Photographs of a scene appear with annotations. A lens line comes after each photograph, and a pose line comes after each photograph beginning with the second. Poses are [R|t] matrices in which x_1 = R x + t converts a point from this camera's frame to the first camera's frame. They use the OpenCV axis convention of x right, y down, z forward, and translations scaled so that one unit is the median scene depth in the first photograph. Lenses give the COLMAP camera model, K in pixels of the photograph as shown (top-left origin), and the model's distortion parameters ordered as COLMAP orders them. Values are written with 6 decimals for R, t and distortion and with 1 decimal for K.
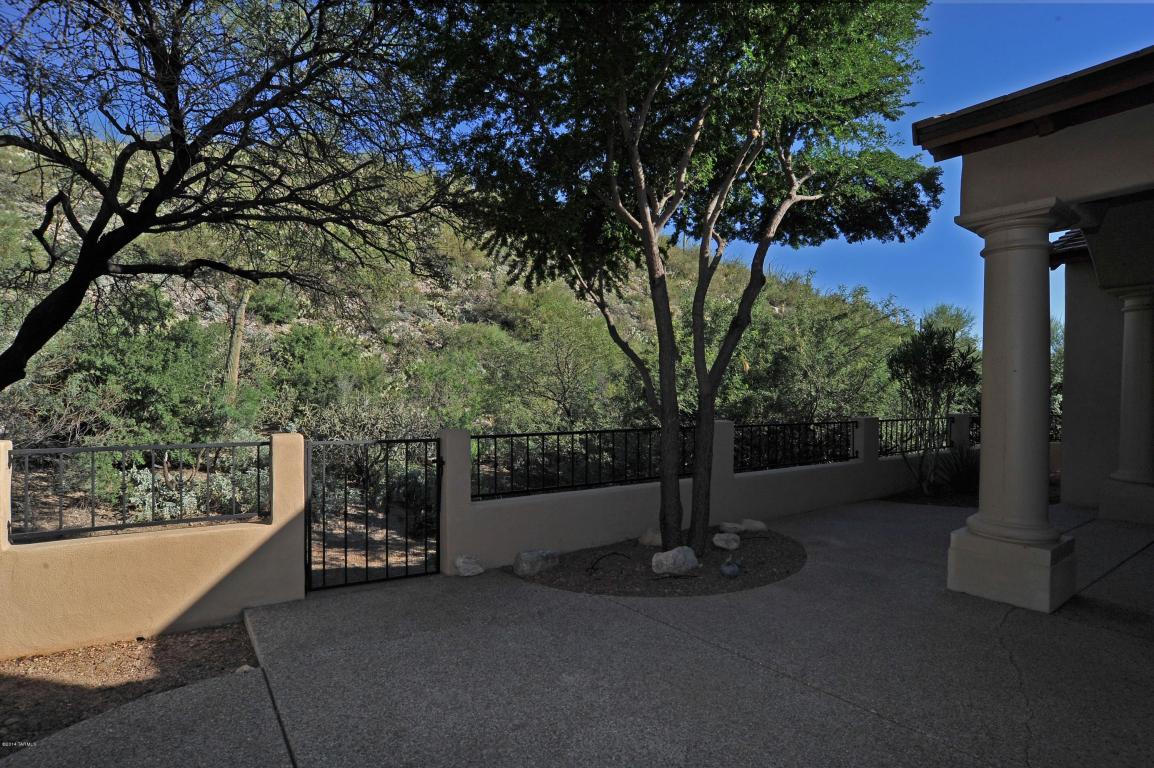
lens RADIAL K [[591.9, 0, 561.5], [0, 591.9, 393.9], [0, 0, 1]] dist [-0.101349, 0.055456]
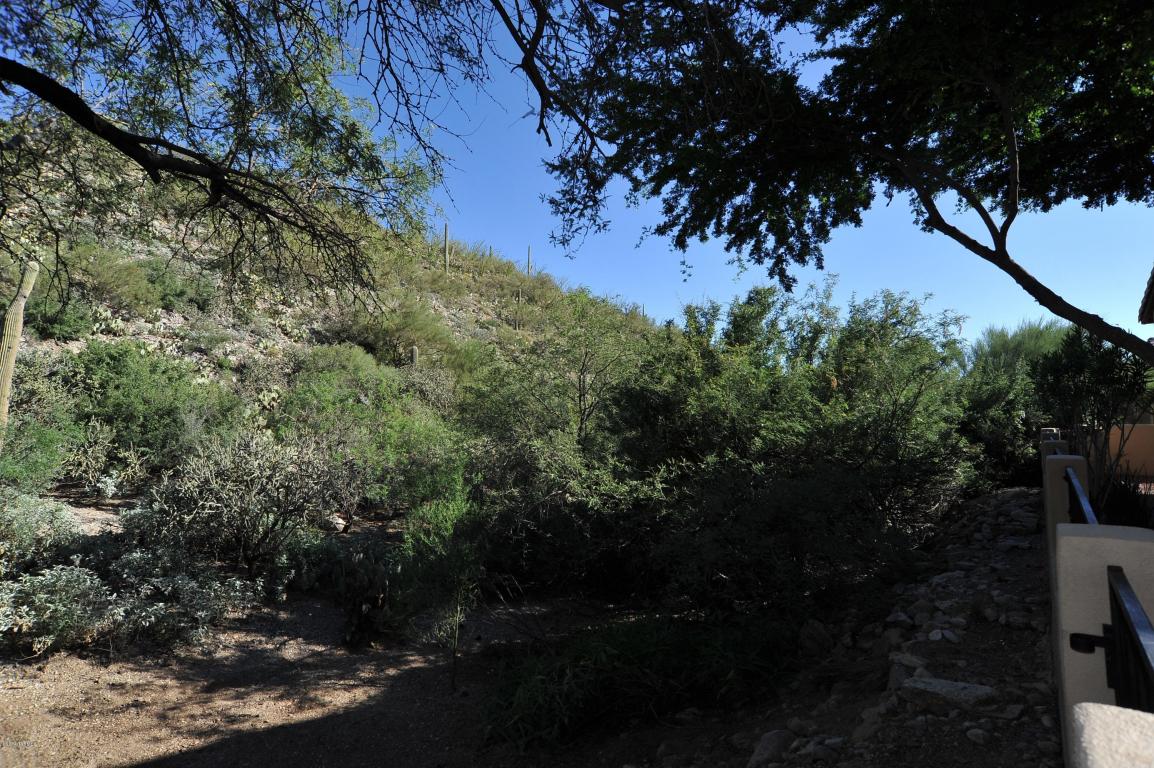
lens RADIAL K [[591.9, 0, 561.5], [0, 591.9, 393.9], [0, 0, 1]] dist [-0.101349, 0.055456]
pose [[0.956746, -0.011435, 0.290699, -0.088197], [0.026375, 0.998522, -0.047527, -0.000852], [-0.289726, 0.053139, 0.955633, 0.125149]]
